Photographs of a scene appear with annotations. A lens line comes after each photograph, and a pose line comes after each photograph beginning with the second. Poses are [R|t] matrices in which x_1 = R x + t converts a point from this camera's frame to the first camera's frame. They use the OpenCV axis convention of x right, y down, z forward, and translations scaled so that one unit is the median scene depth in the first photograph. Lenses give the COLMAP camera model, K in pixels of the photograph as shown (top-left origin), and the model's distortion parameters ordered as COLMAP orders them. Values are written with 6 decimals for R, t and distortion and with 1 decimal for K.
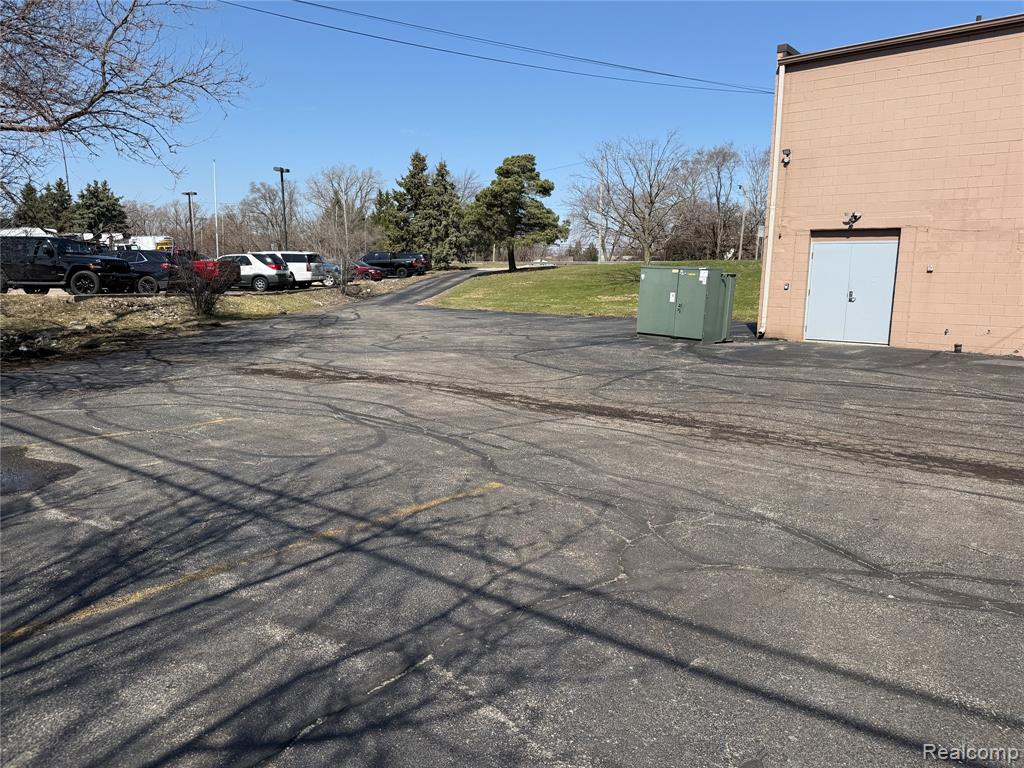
lens RADIAL K [[705.3, 0, 512.0], [0, 705.3, 384.0], [0, 0, 1]] dist [0.052623, -0.074110]
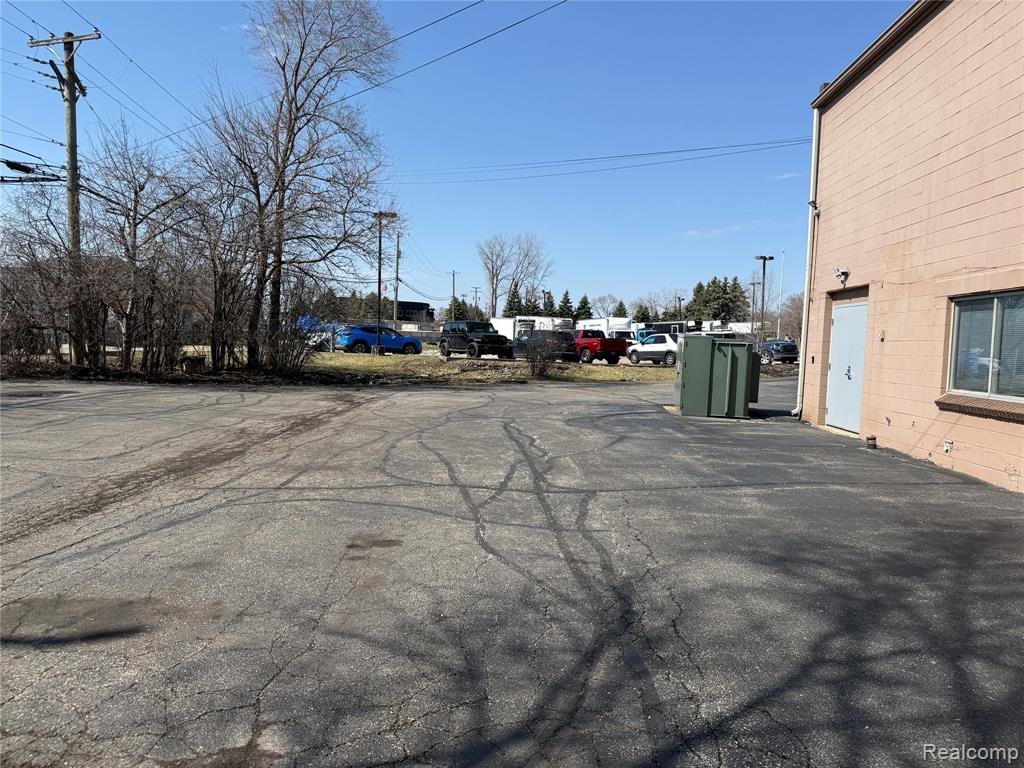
lens RADIAL K [[705.3, 0, 512.0], [0, 705.3, 384.0], [0, 0, 1]] dist [0.052623, -0.074110]
pose [[0.613718, 0.051397, -0.787850, 0.840078], [-0.145991, 0.988058, -0.049267, -0.012455], [0.775910, 0.145255, 0.613893, 0.204930]]
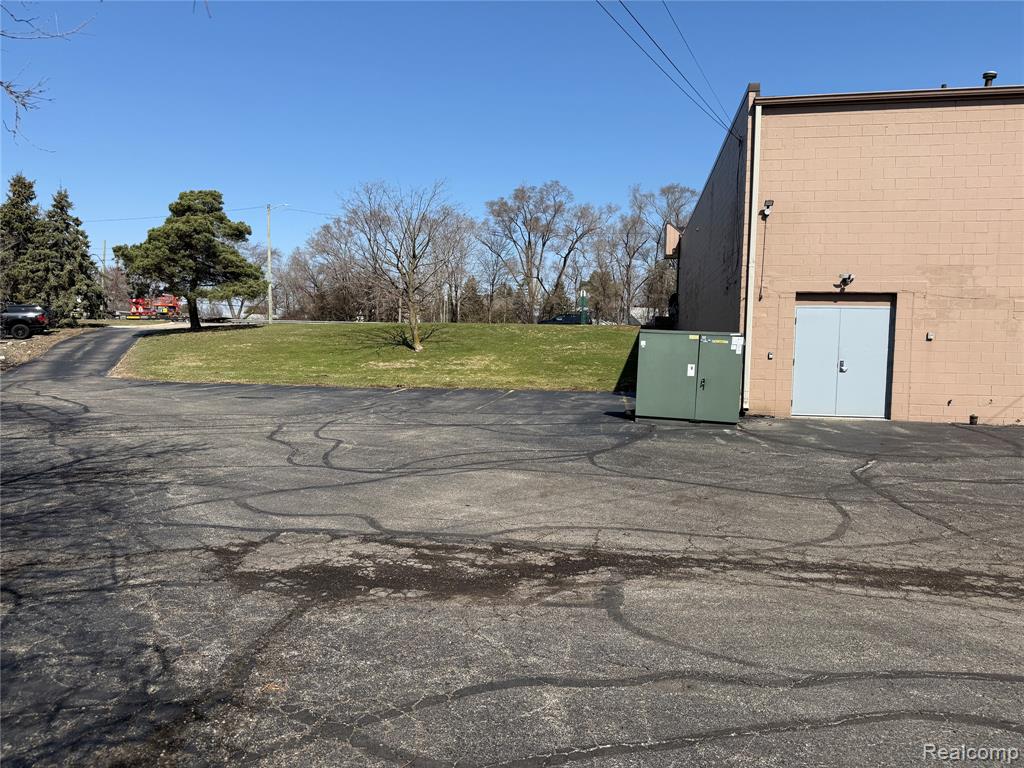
lens RADIAL K [[705.3, 0, 512.0], [0, 705.3, 384.0], [0, 0, 1]] dist [0.052623, -0.074110]
pose [[0.860843, -0.029812, 0.507996, -0.328685], [0.071883, 0.995396, -0.063397, -0.070619], [-0.503768, 0.091092, 0.859023, 0.420597]]
